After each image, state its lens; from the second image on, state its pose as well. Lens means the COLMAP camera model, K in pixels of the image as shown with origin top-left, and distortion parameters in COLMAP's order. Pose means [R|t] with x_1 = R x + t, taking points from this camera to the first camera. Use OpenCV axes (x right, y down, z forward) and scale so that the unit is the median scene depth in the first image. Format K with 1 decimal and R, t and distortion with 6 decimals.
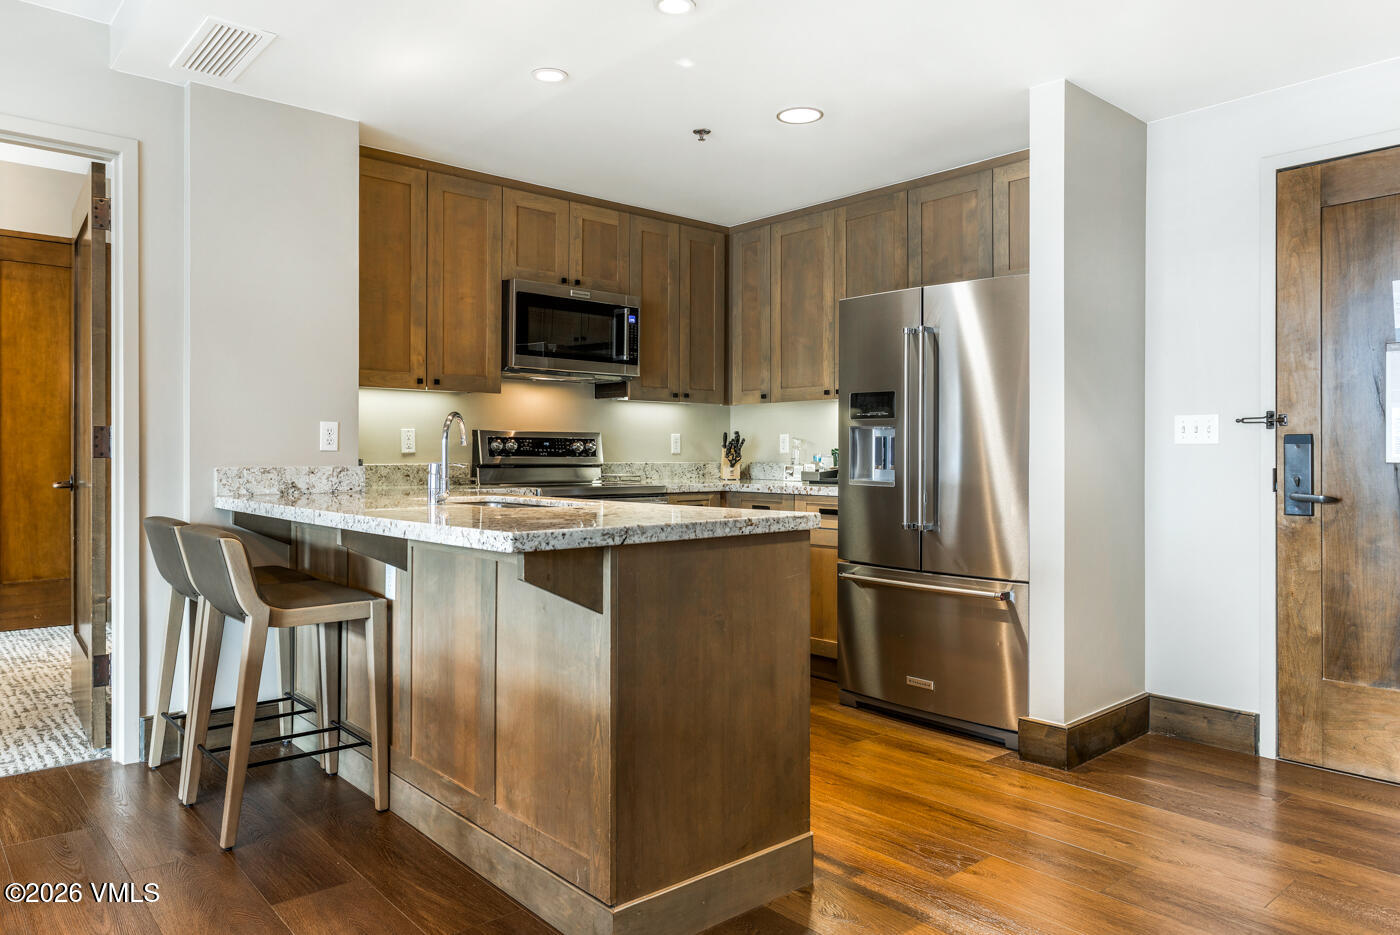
lens RADIAL K [[941.3, 0, 698.9], [0, 941.3, 455.4], [0, 0, 1]] dist [-0.000197, 0.005081]
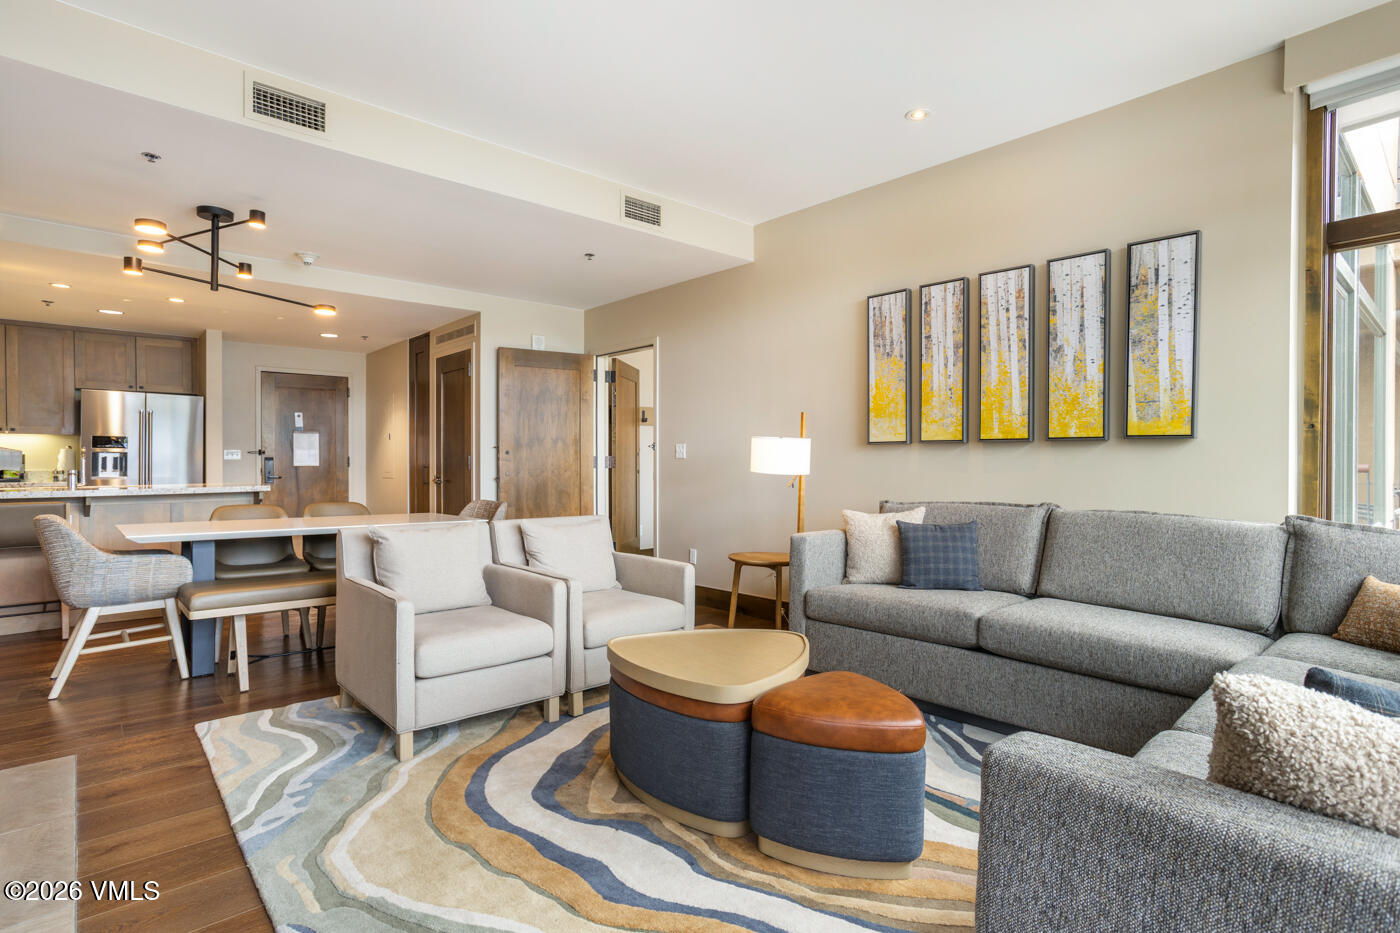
lens RADIAL K [[690.7, 0, 689.2], [0, 690.7, 461.2], [0, 0, 1]] dist [-0.006846, 0.000628]
pose [[-0.024441, -0.005372, 0.999687, -1.471759], [0.001101, 0.999985, 0.005401, -0.017556], [-0.999701, 0.001233, -0.024434, -0.301316]]
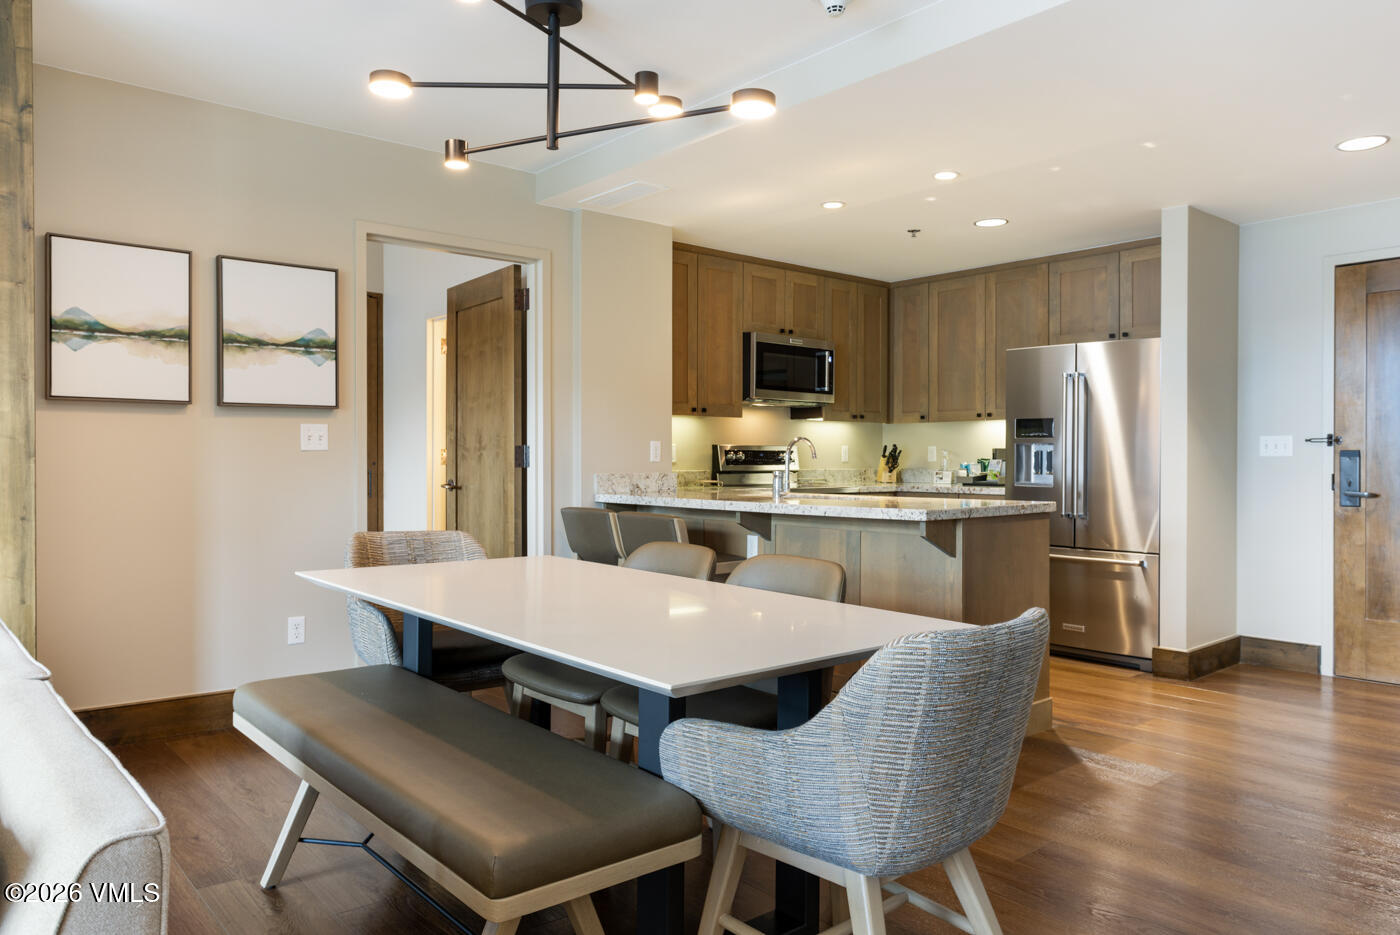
lens RADIAL K [[963.5, 0, 700.0], [0, 963.5, 467.5], [0, 0, 1]] dist [0.003448, -0.000802]
pose [[0.999905, -0.000725, -0.013773, -0.291992], [0.000843, 0.999963, 0.008557, -0.008198], [0.013766, -0.008568, 0.999869, -0.423733]]
